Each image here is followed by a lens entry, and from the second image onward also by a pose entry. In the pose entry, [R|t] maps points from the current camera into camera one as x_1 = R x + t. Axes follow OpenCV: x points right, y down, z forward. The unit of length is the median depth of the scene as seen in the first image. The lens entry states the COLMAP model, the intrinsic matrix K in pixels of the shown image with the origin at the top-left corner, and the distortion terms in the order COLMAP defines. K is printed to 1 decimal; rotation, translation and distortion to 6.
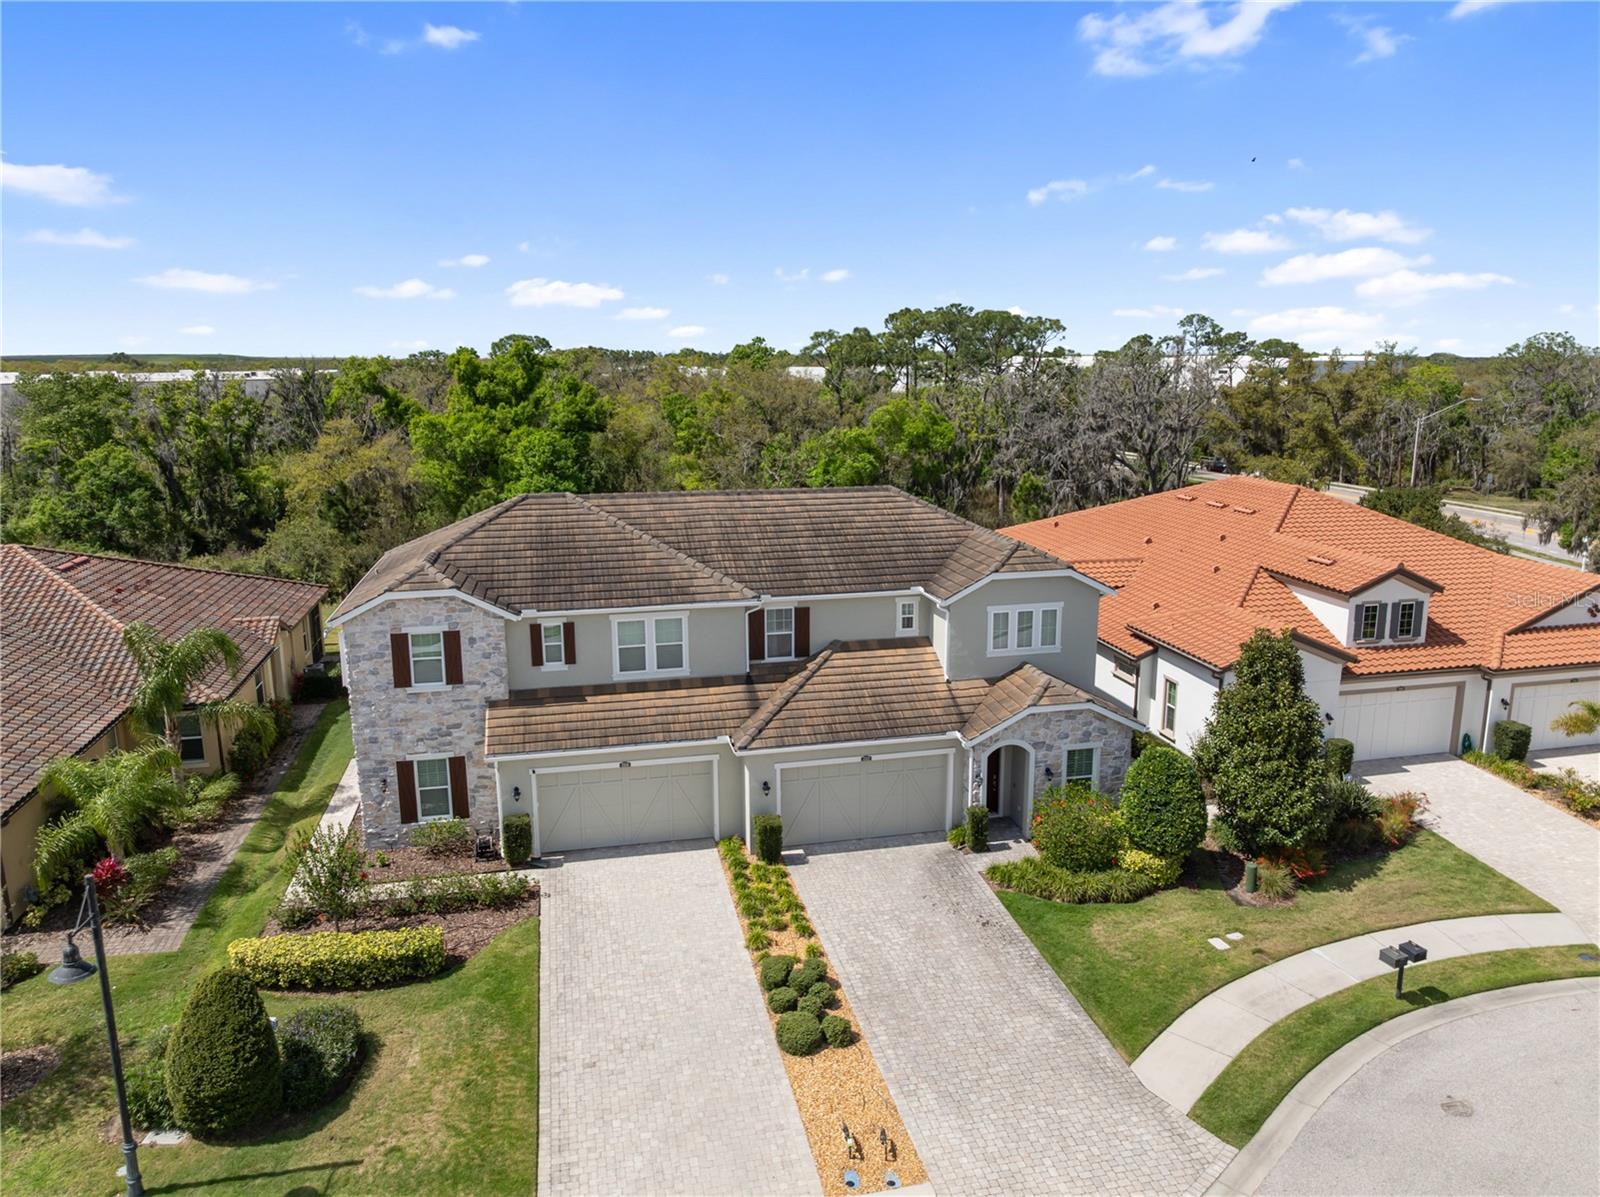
lens RADIAL K [[1128.2, 0, 801.4], [0, 1128.2, 592.2], [0, 0, 1]] dist [-0.041825, 0.009295]
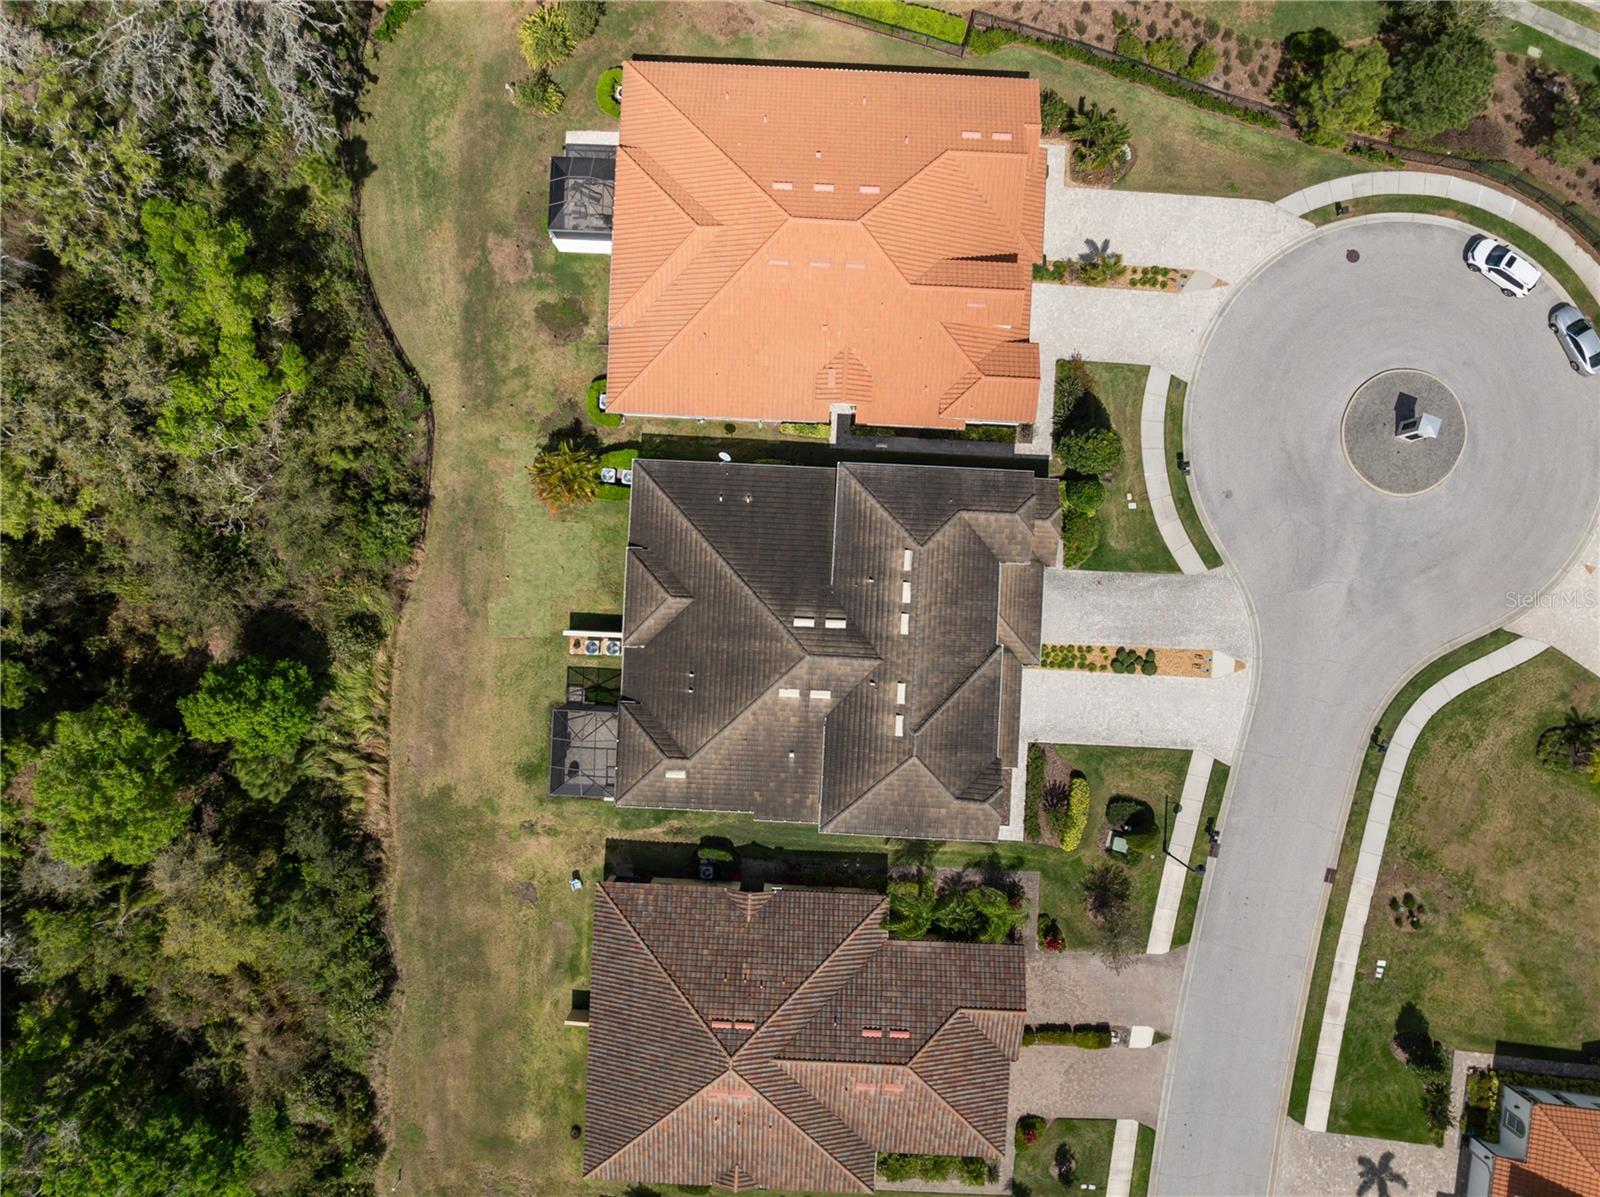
lens RADIAL K [[1122.7, 0, 803.3], [0, 1122.7, 599.6], [0, 0, 1]] dist [-0.030705, 0.002210]
pose [[0.262111, -0.965038, 0.000254, -0.052374], [0.202058, 0.055138, 0.977820, -2.138358], [-0.943647, -0.256246, 0.209446, 0.953900]]
